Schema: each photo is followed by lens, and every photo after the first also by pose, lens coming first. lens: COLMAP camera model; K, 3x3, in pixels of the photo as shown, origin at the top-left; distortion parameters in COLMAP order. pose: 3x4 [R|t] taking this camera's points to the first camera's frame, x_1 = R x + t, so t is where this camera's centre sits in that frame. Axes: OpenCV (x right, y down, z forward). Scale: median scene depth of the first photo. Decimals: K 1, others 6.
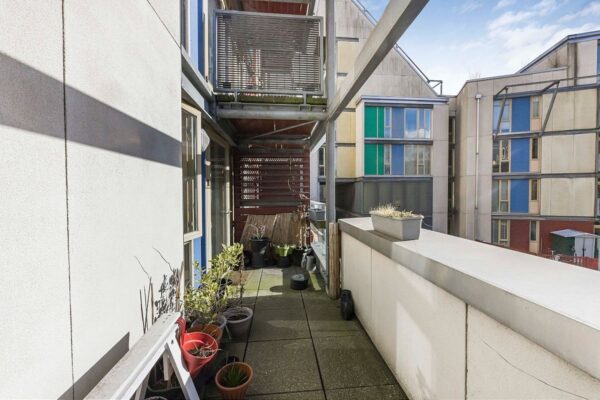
lens RADIAL K [[237.9, 0, 297.8], [0, 237.9, 196.9], [0, 0, 1]] dist [-0.011010, 0.000064]
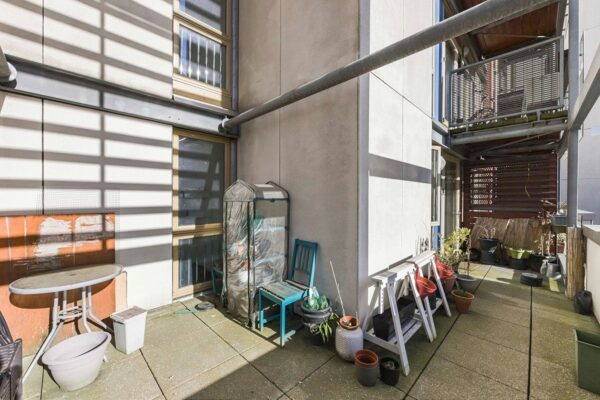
lens RADIAL K [[237.9, 0, 297.9], [0, 237.9, 199.5], [0, 0, 1]] dist [-0.011010, 0.000064]
pose [[0.644336, 0.013282, -0.764627, 0.111082], [-0.023783, 0.999714, -0.002676, 0.012994], [0.764373, 0.019909, 0.644467, -0.432036]]
